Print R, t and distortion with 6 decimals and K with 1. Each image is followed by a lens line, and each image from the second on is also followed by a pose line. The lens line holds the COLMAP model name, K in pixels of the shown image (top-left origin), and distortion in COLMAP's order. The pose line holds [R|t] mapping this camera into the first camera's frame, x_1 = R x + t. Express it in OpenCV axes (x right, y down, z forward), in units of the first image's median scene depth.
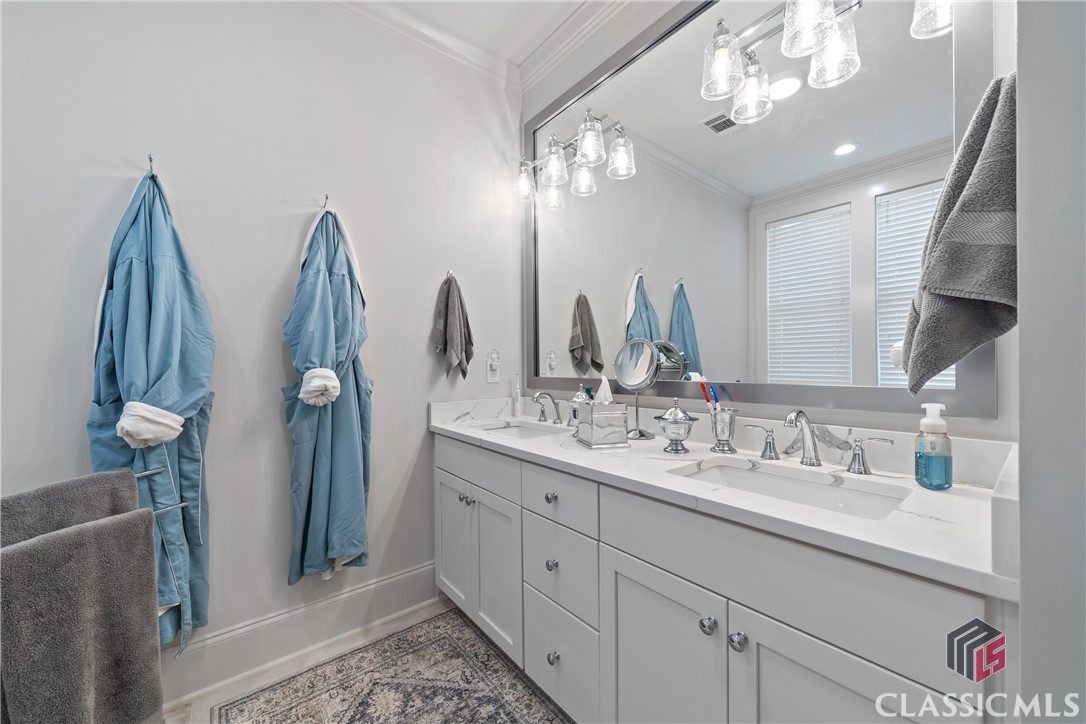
lens RADIAL K [[405.7, 0, 540.2], [0, 405.7, 365.3], [0, 0, 1]] dist [-0.003457, -0.000134]
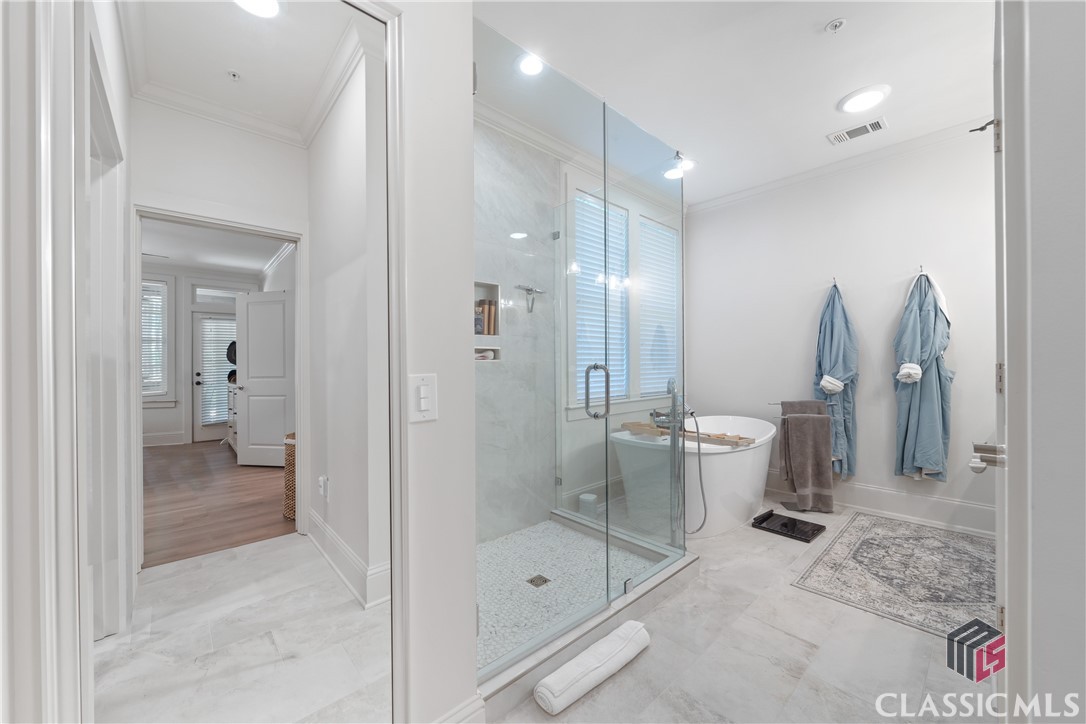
lens RADIAL K [[405.7, 0, 544.1], [0, 405.7, 365.3], [0, 0, 1]] dist [-0.003457, -0.000134]
pose [[0.069405, 0.011691, -0.997520, 1.249763], [0.002383, 0.999927, 0.011885, -0.009958], [0.997586, -0.003202, 0.069372, -0.849877]]
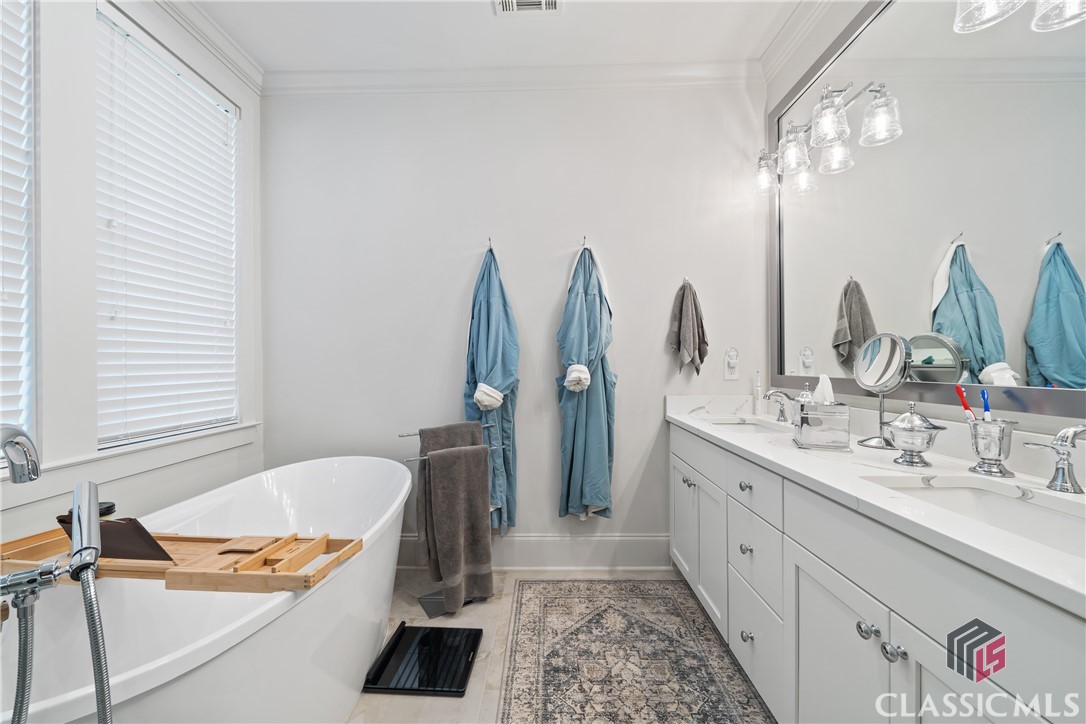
lens RADIAL K [[405.7, 0, 538.2], [0, 405.7, 362.6], [0, 0, 1]] dist [-0.003457, -0.000134]
pose [[0.766295, 0.003424, -0.642480, 0.247637], [-0.002682, 0.999994, 0.002131, -0.002051], [0.642483, 0.000090, 0.766300, -0.147535]]
